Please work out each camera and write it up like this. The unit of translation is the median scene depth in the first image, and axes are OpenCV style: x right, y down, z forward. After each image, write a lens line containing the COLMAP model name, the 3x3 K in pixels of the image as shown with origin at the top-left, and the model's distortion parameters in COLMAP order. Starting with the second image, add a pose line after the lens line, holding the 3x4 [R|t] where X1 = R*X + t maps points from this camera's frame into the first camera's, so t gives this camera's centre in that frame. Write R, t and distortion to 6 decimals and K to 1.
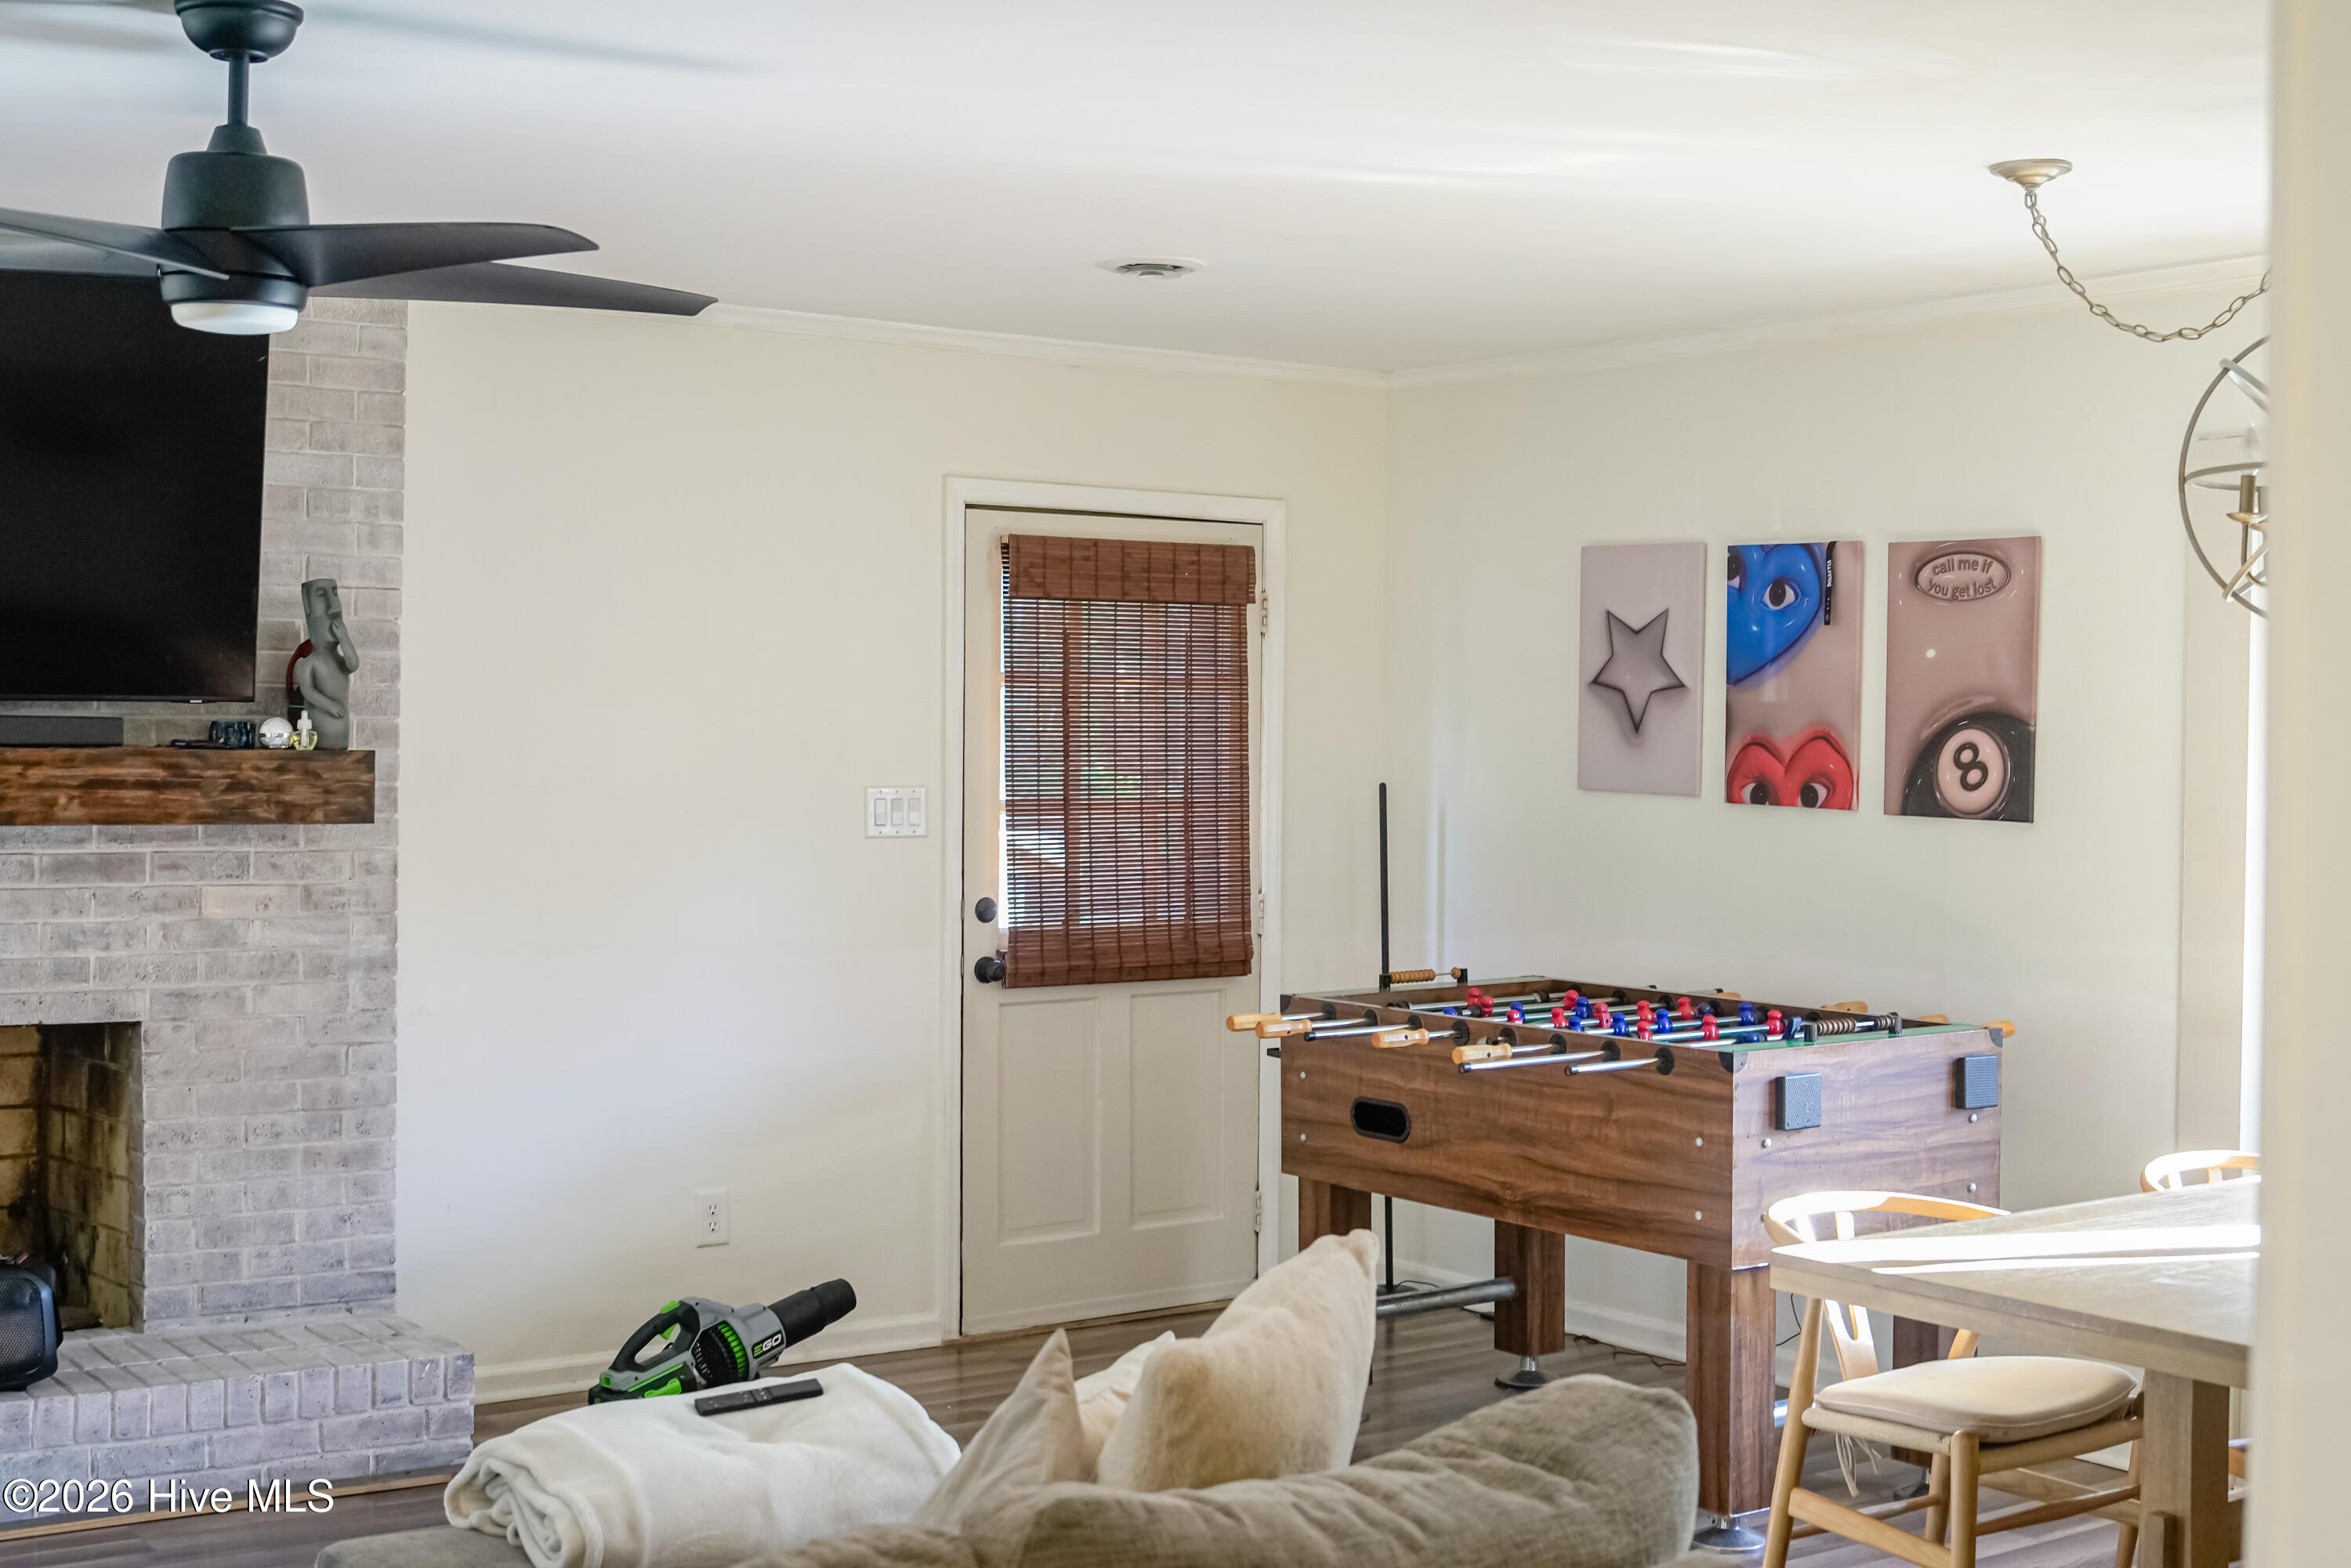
lens RADIAL K [[2841.0, 0, 1175.4], [0, 2841.0, 780.2], [0, 0, 1]] dist [-0.014495, 0.000000]
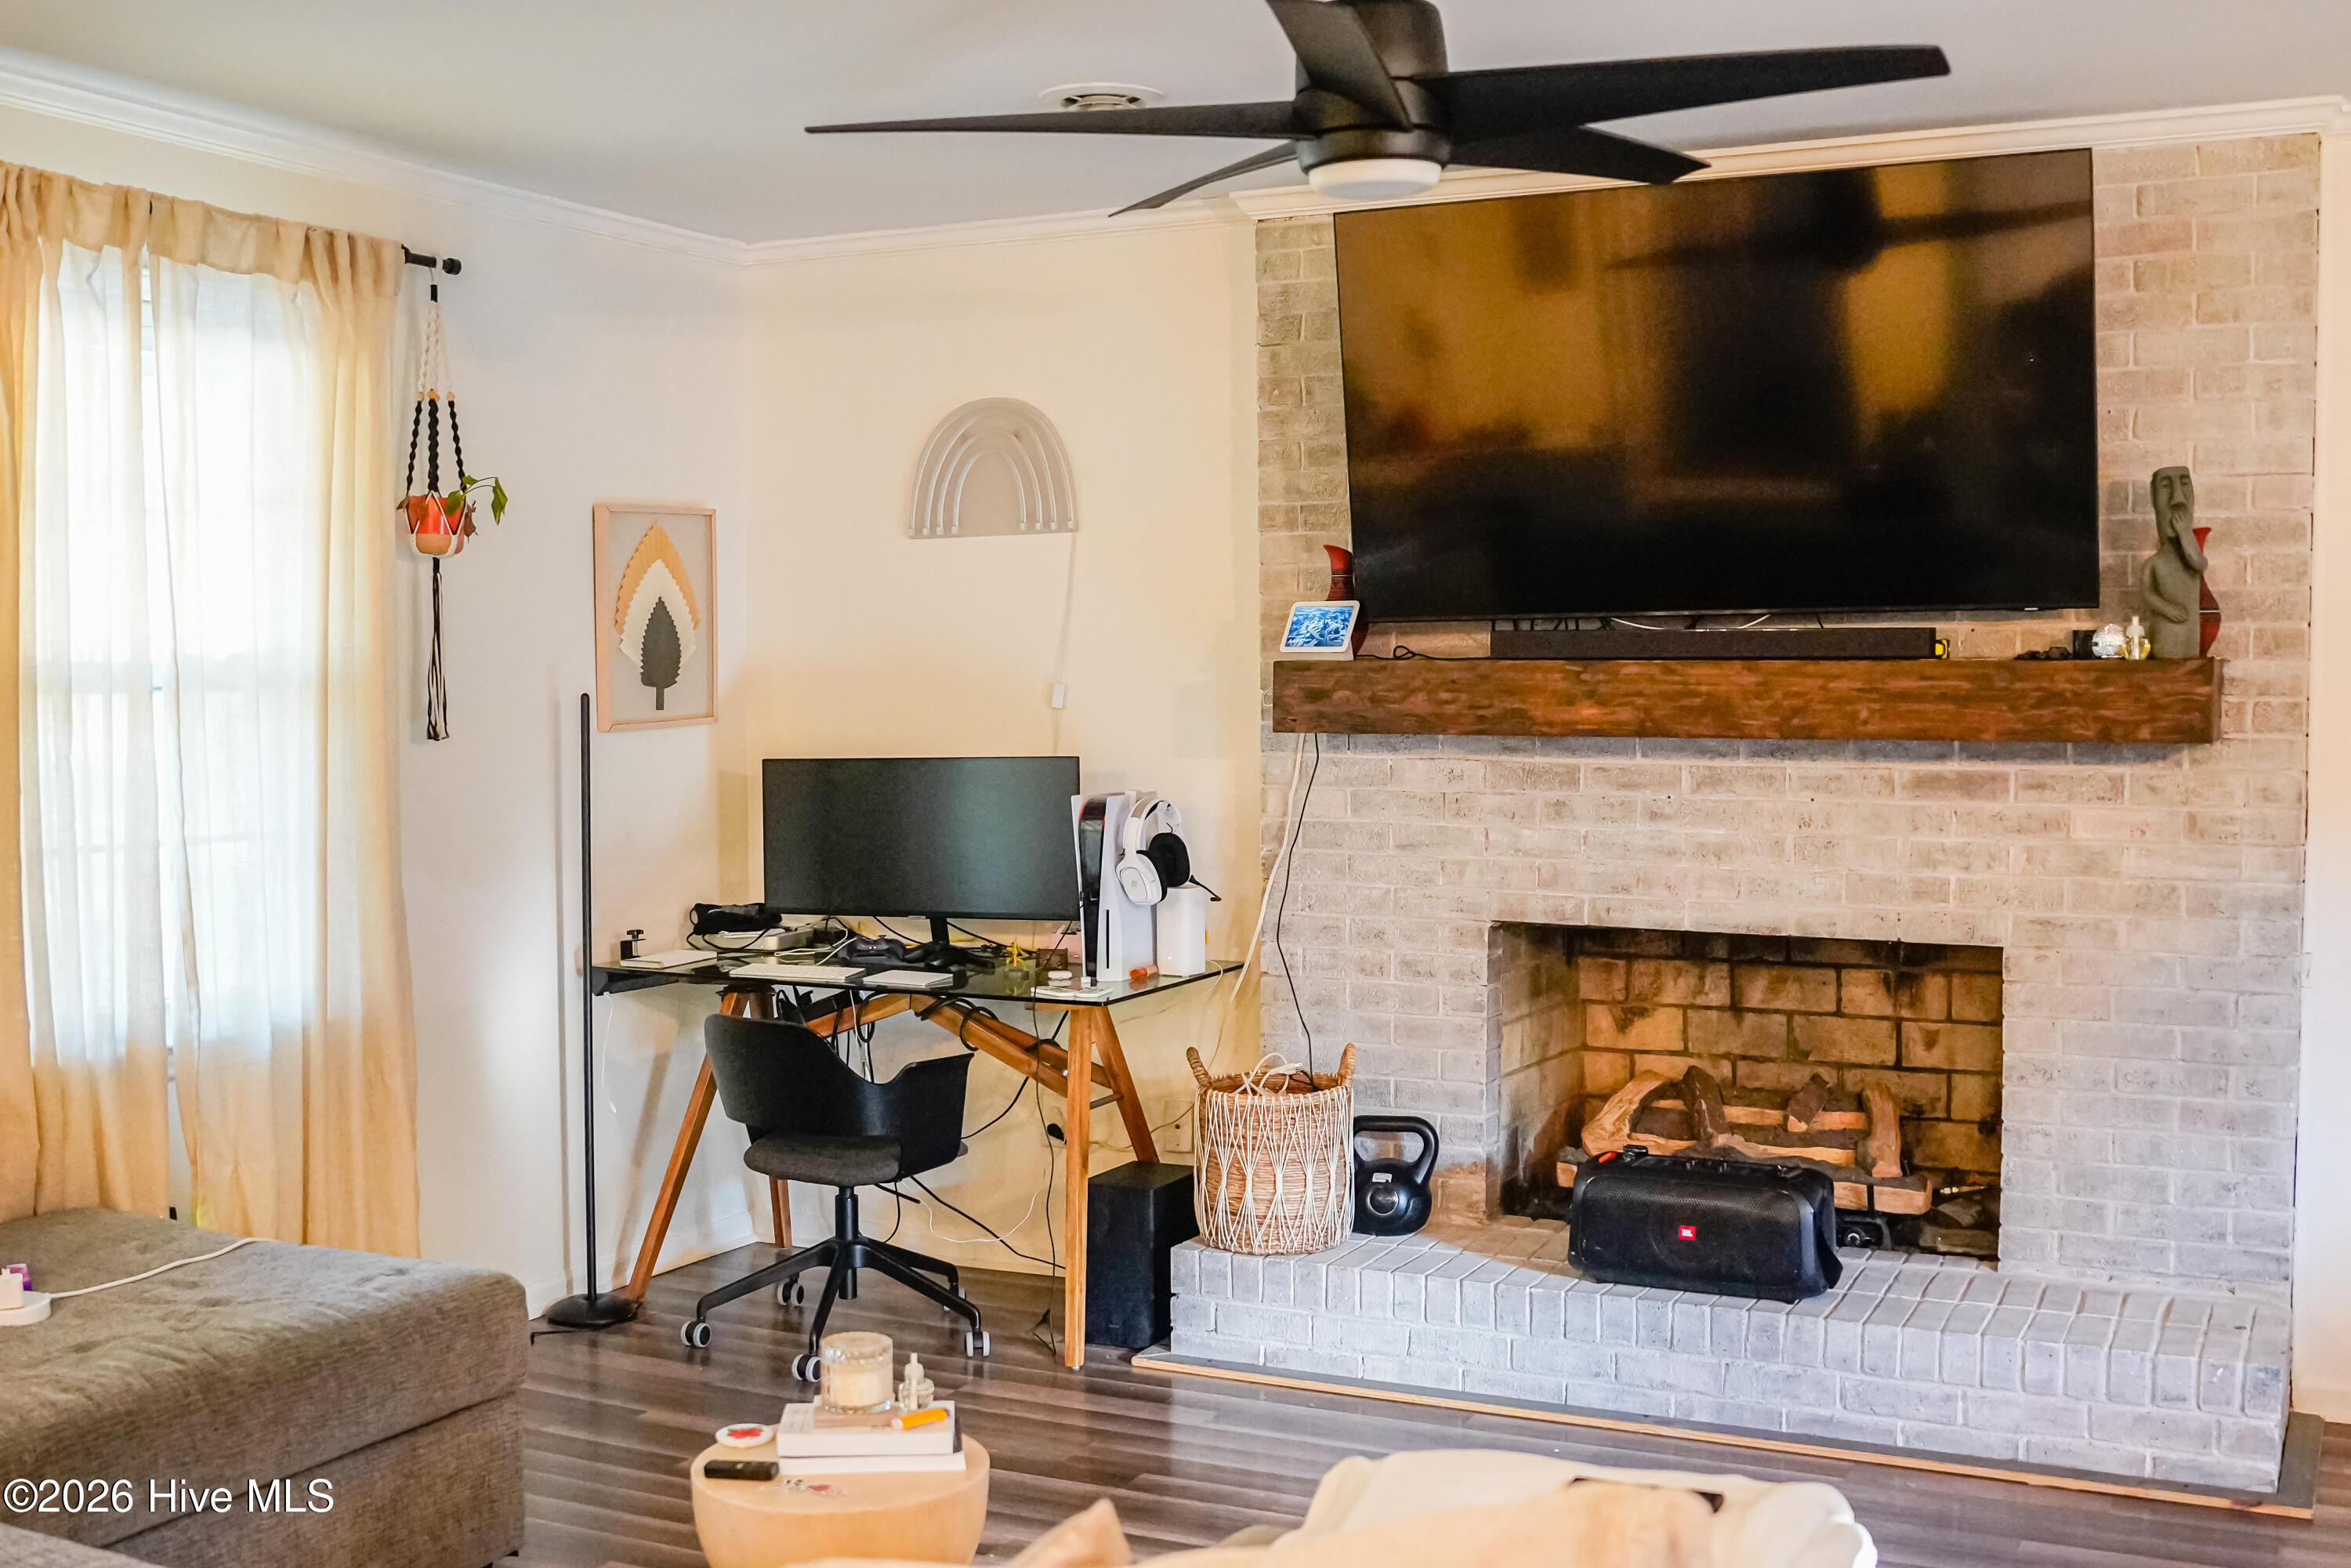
lens RADIAL K [[2479.8, 0, 1175.4], [0, 2479.8, 791.3], [0, 0, 1]] dist [-0.080483, 0.000000]
pose [[0.485116, 0.029954, -0.873937, 0.218457], [0.000745, 0.999399, 0.034667, 0.003681], [0.874449, -0.017469, 0.484802, 0.352975]]
